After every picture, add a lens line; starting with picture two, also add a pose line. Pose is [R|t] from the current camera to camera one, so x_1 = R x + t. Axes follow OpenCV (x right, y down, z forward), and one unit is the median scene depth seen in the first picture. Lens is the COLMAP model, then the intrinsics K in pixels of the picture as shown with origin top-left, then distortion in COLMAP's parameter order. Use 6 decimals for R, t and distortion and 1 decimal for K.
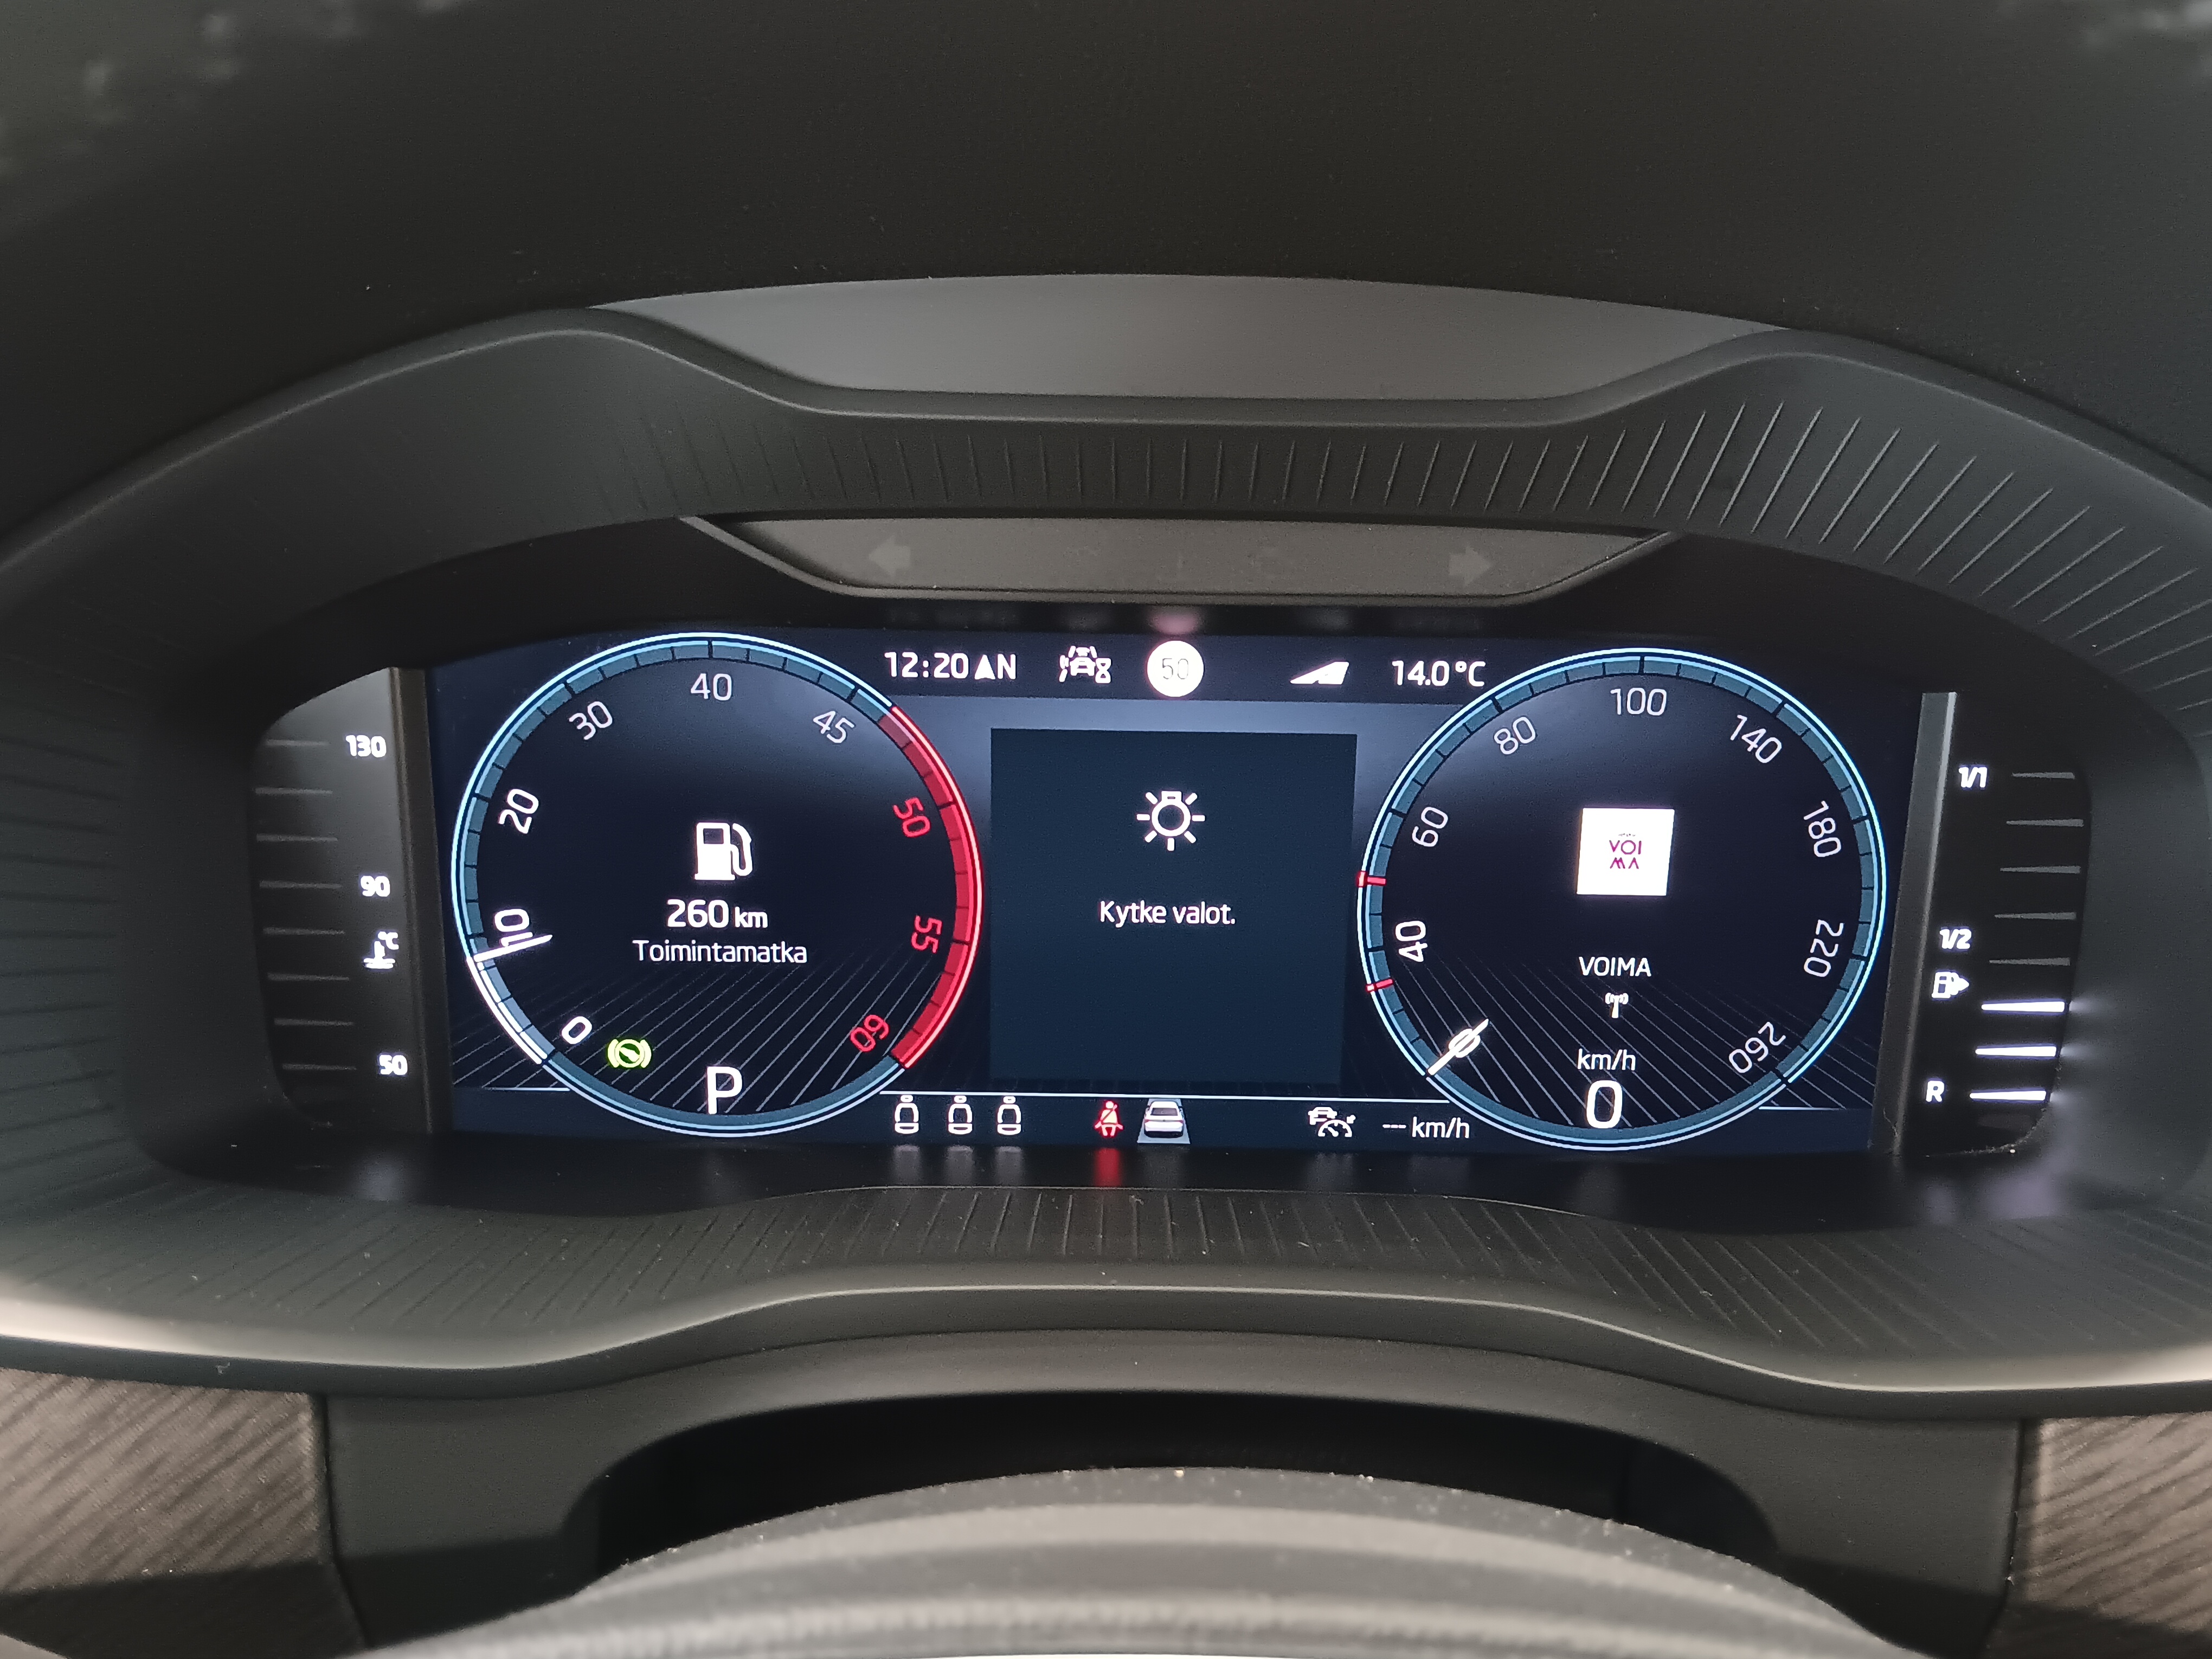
lens RADIAL K [[1894.0, 0, 1121.4], [0, 1894.0, 826.4], [0, 0, 1]] dist [0.130108, -0.244436]
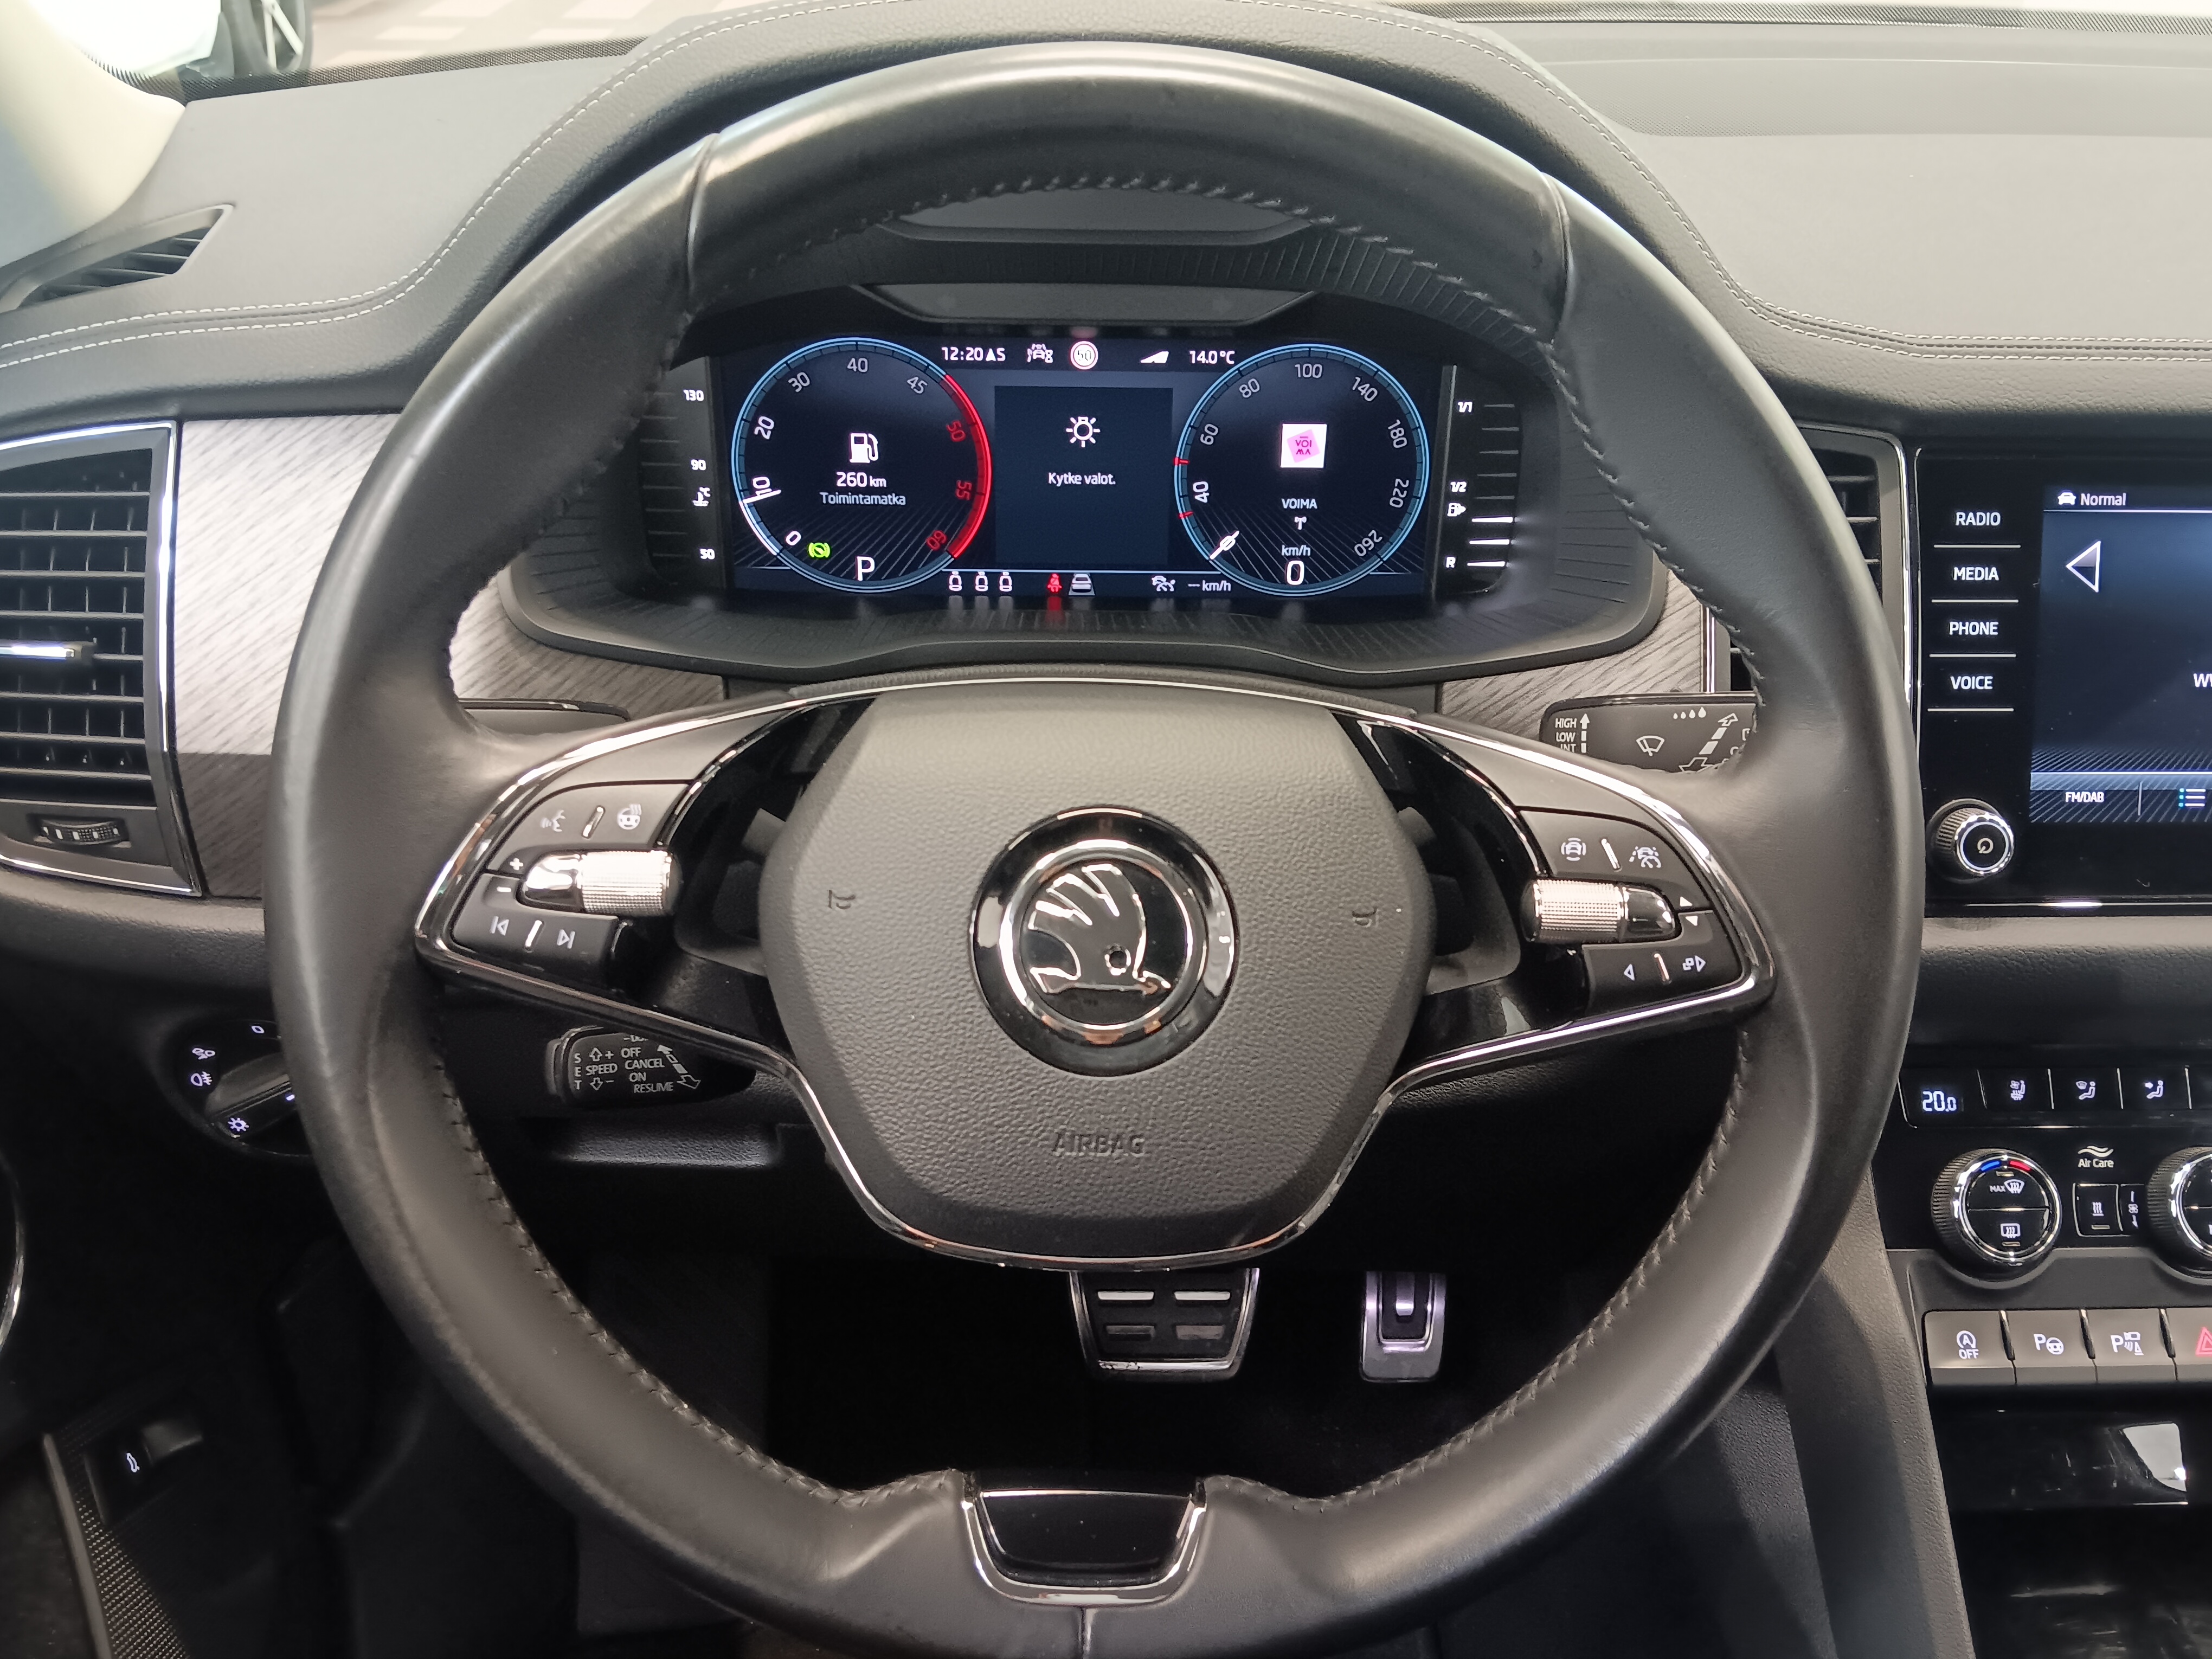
lens RADIAL K [[1894.0, 0, 1121.4], [0, 1894.0, 826.4], [0, 0, 1]] dist [0.130108, -0.244436]
pose [[0.999388, -0.012560, 0.032636, -0.004801], [0.006057, 0.981339, 0.192190, 0.019771], [-0.034440, -0.191874, 0.980815, -1.082851]]
